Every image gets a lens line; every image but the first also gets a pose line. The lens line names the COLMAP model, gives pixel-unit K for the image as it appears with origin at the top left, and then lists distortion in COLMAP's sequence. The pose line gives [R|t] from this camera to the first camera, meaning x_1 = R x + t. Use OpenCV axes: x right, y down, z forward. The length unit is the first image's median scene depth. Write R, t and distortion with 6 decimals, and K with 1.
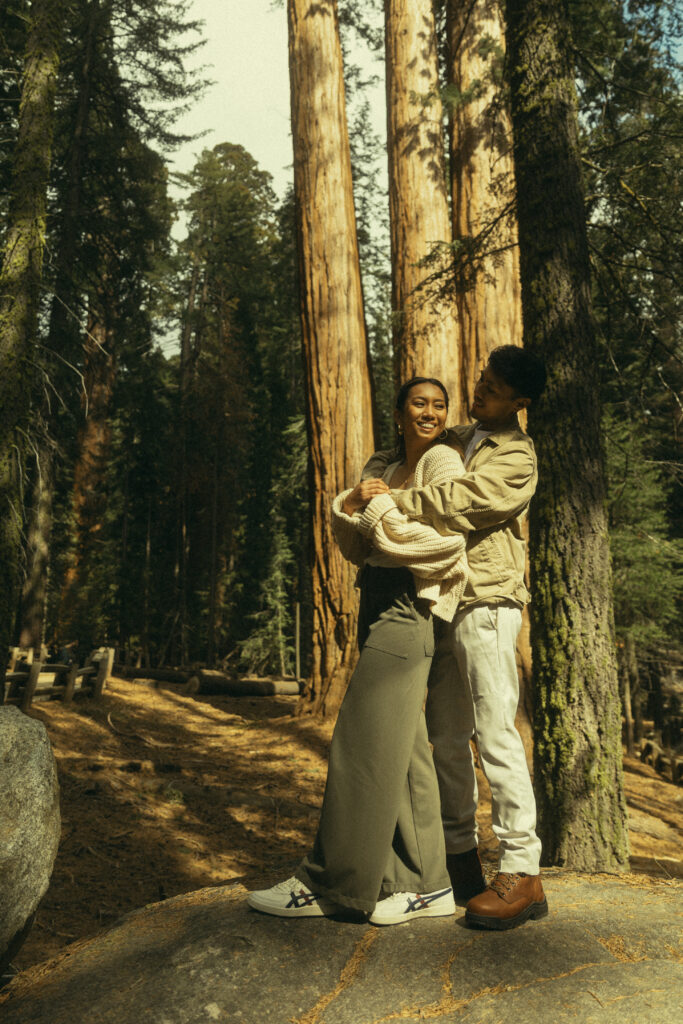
lens RADIAL K [[662.5, 0, 384.2], [0, 662.5, 508.2], [0, 0, 1]] dist [0.001995, 0.001661]
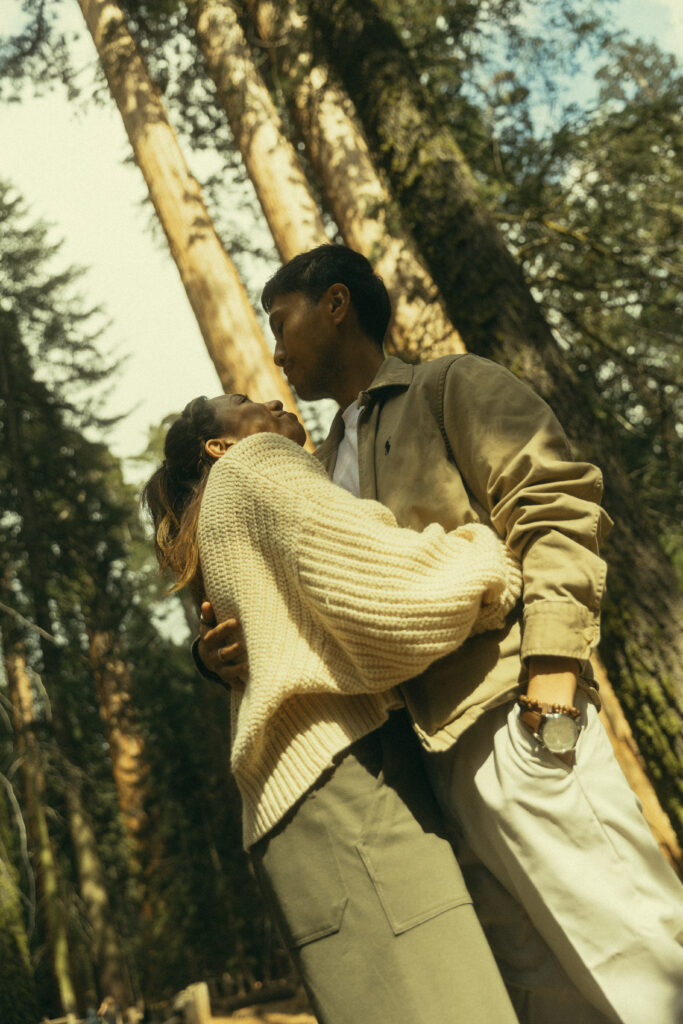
lens RADIAL K [[955.7, 0, 341.5], [0, 955.7, 512.0], [0, 0, 1]] dist [-0.003118, -0.001573]
pose [[0.942793, -0.332786, 0.019857, -0.072810], [0.330637, 0.925762, -0.183424, -0.069896], [0.042658, 0.179496, 0.982833, -0.323611]]
